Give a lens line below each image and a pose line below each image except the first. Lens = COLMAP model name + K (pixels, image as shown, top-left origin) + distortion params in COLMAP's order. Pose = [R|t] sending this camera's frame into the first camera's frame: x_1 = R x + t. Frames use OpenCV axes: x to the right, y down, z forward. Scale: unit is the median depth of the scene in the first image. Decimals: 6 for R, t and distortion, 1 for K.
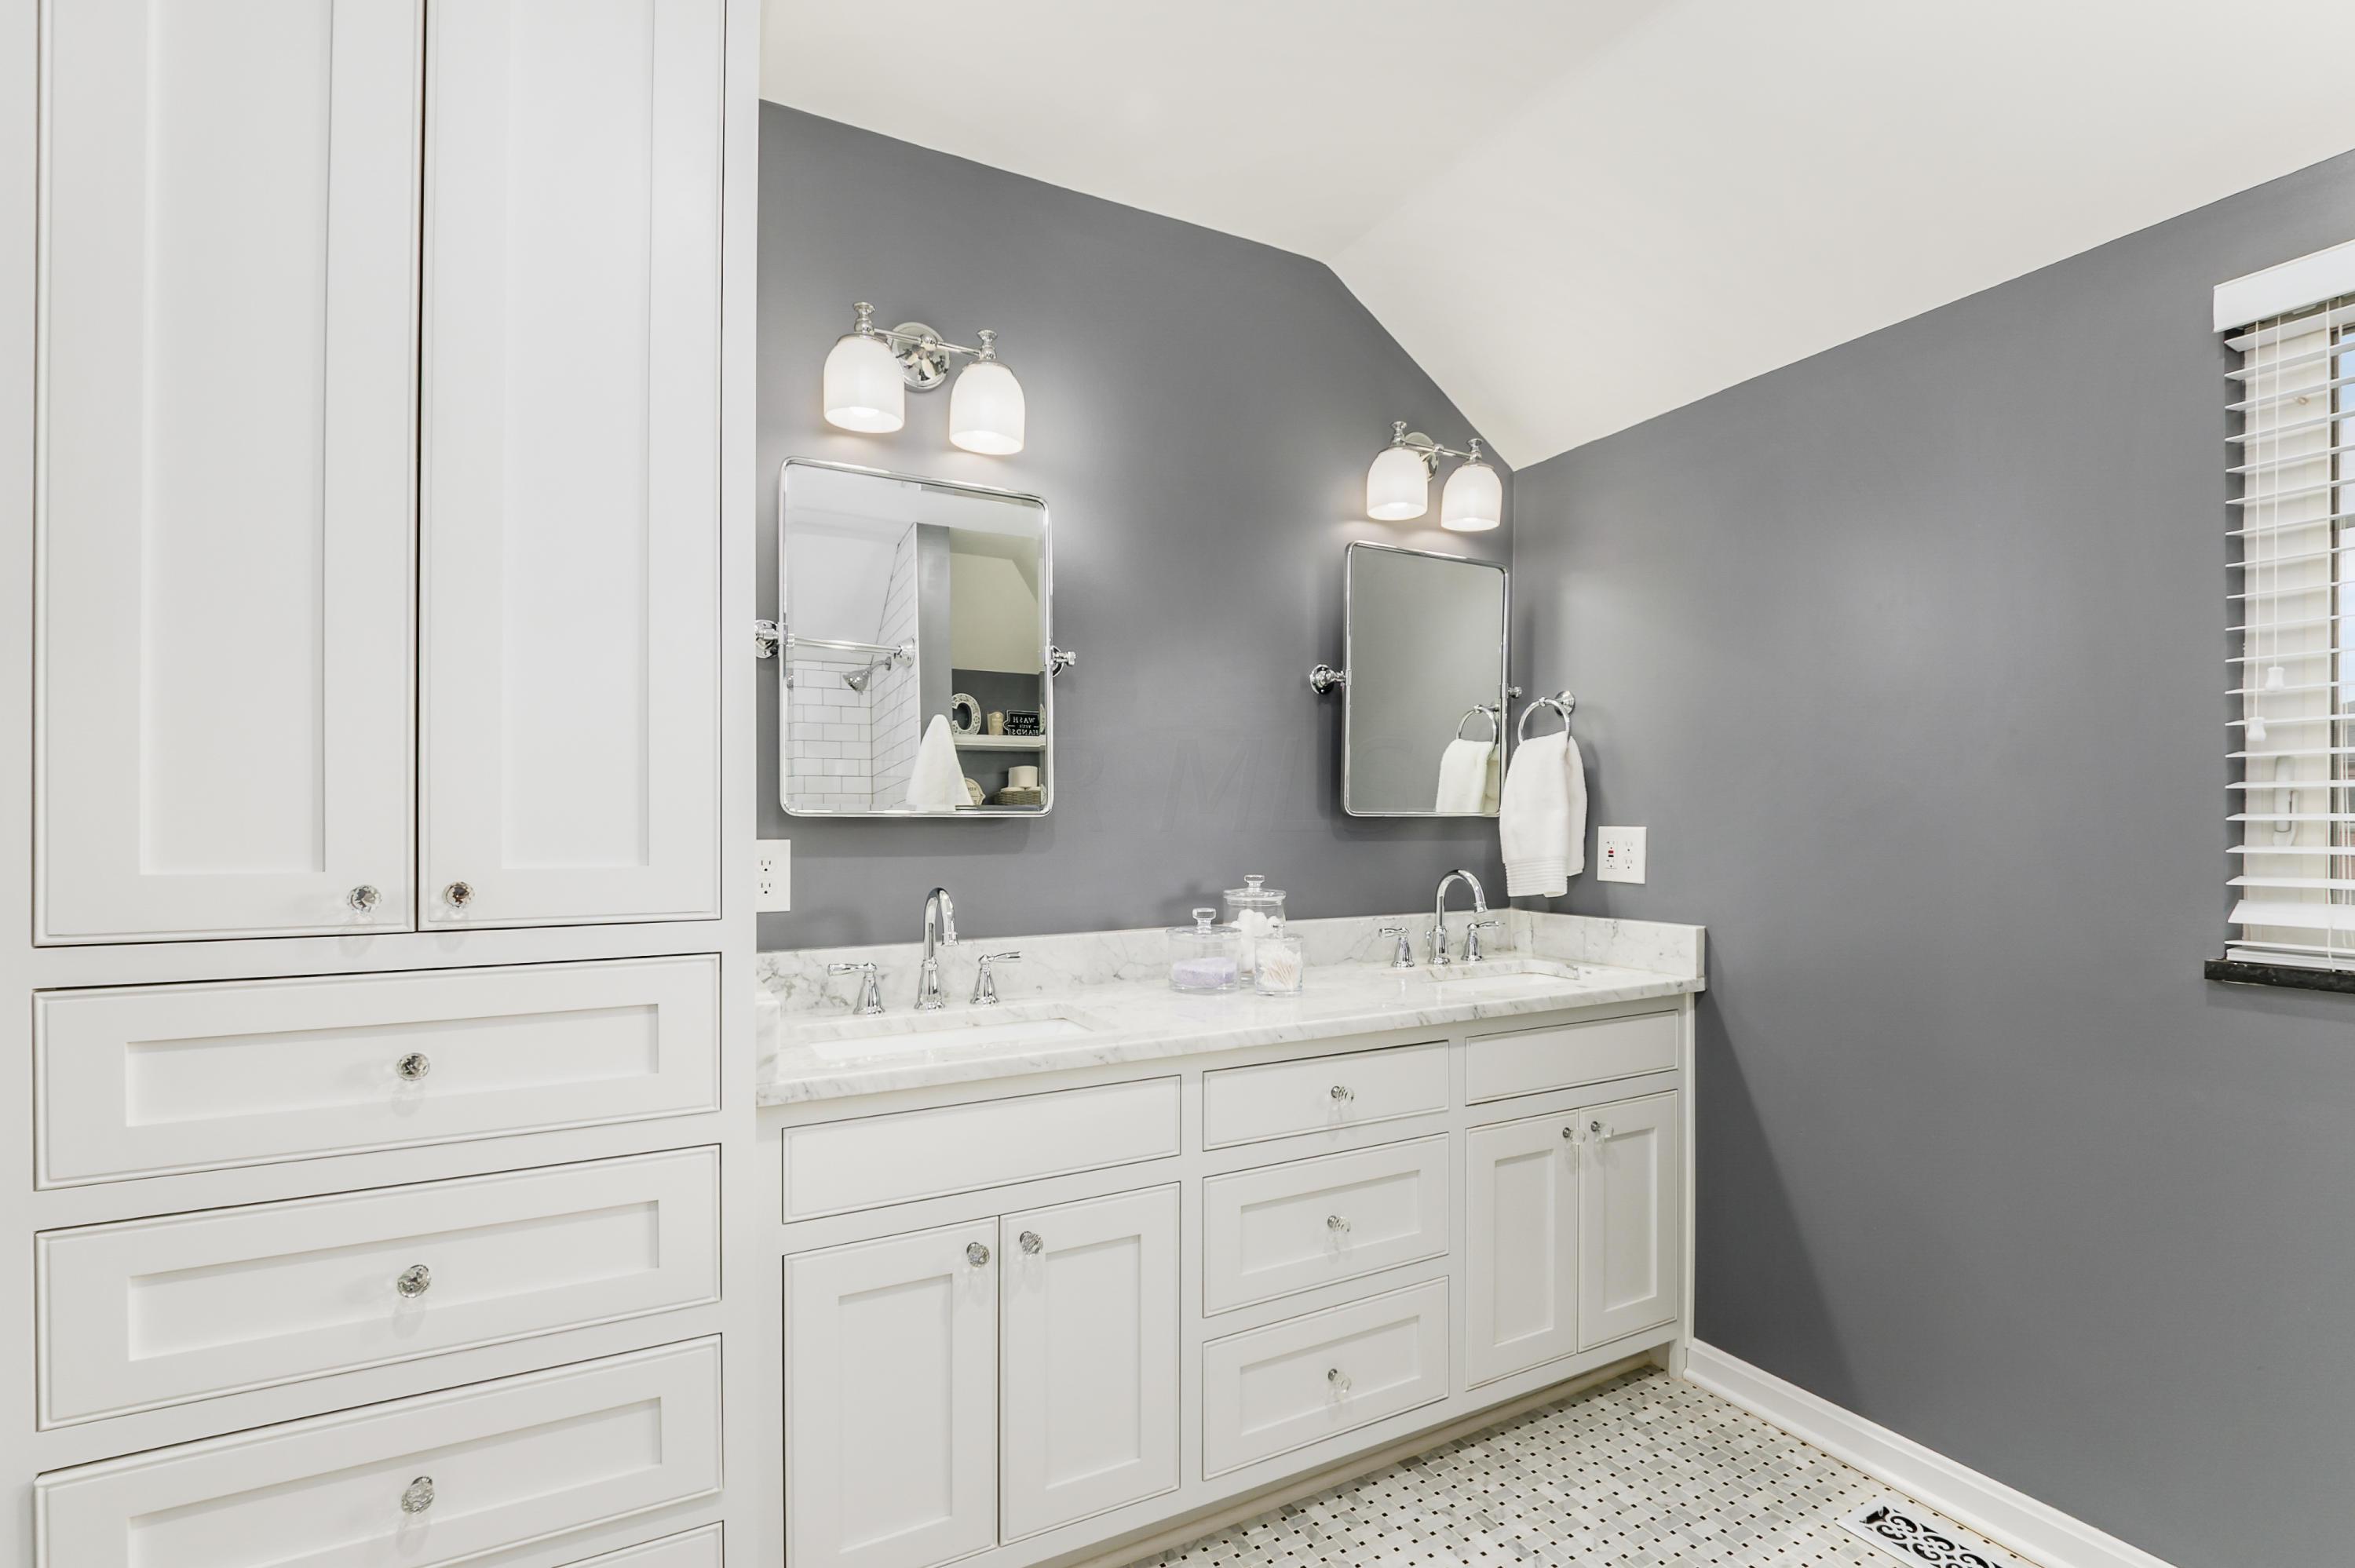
lens RADIAL K [[1079.6, 0, 1142.5], [0, 1079.6, 819.5], [0, 0, 1]] dist [-0.008748, -0.002634]
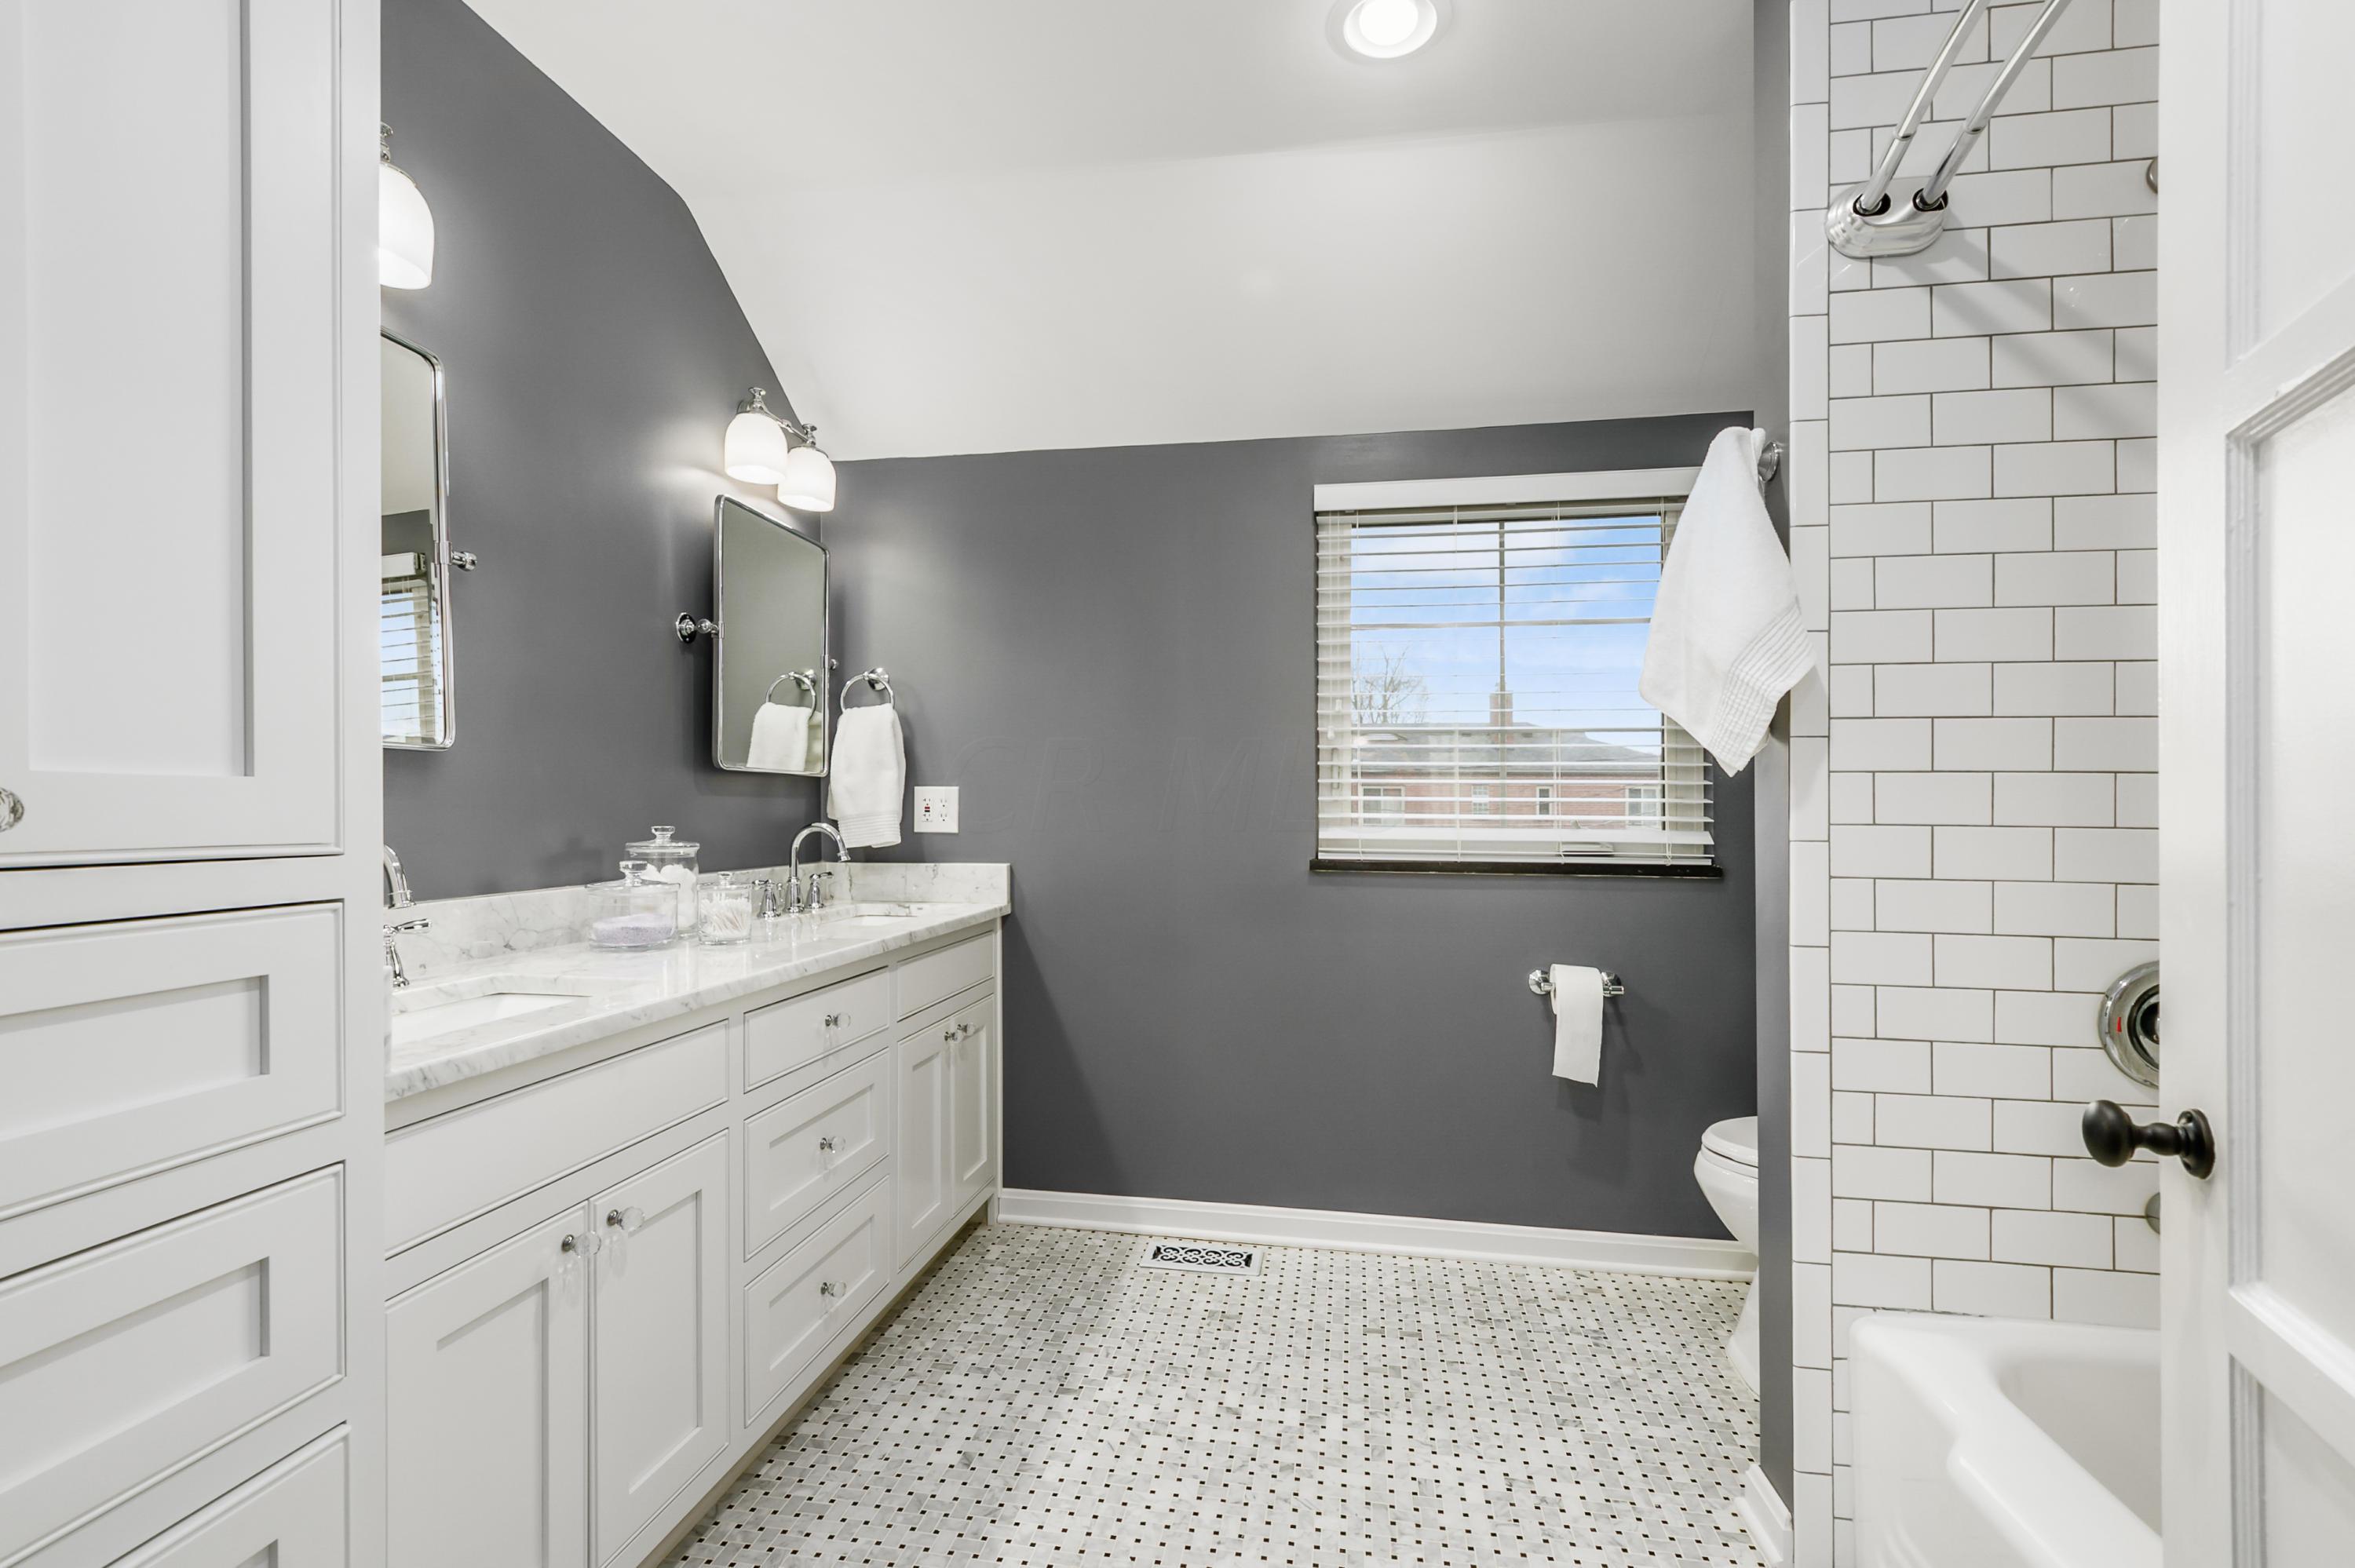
lens RADIAL K [[1131.5, 0, 1169.3], [0, 1131.5, 798.7], [0, 0, 1]] dist [-0.003459, -0.003283]
pose [[0.576257, 0.017702, 0.817077, -0.488048], [-0.006608, 0.999834, -0.017000, 0.044917], [-0.817242, 0.004397, 0.576278, 0.071186]]
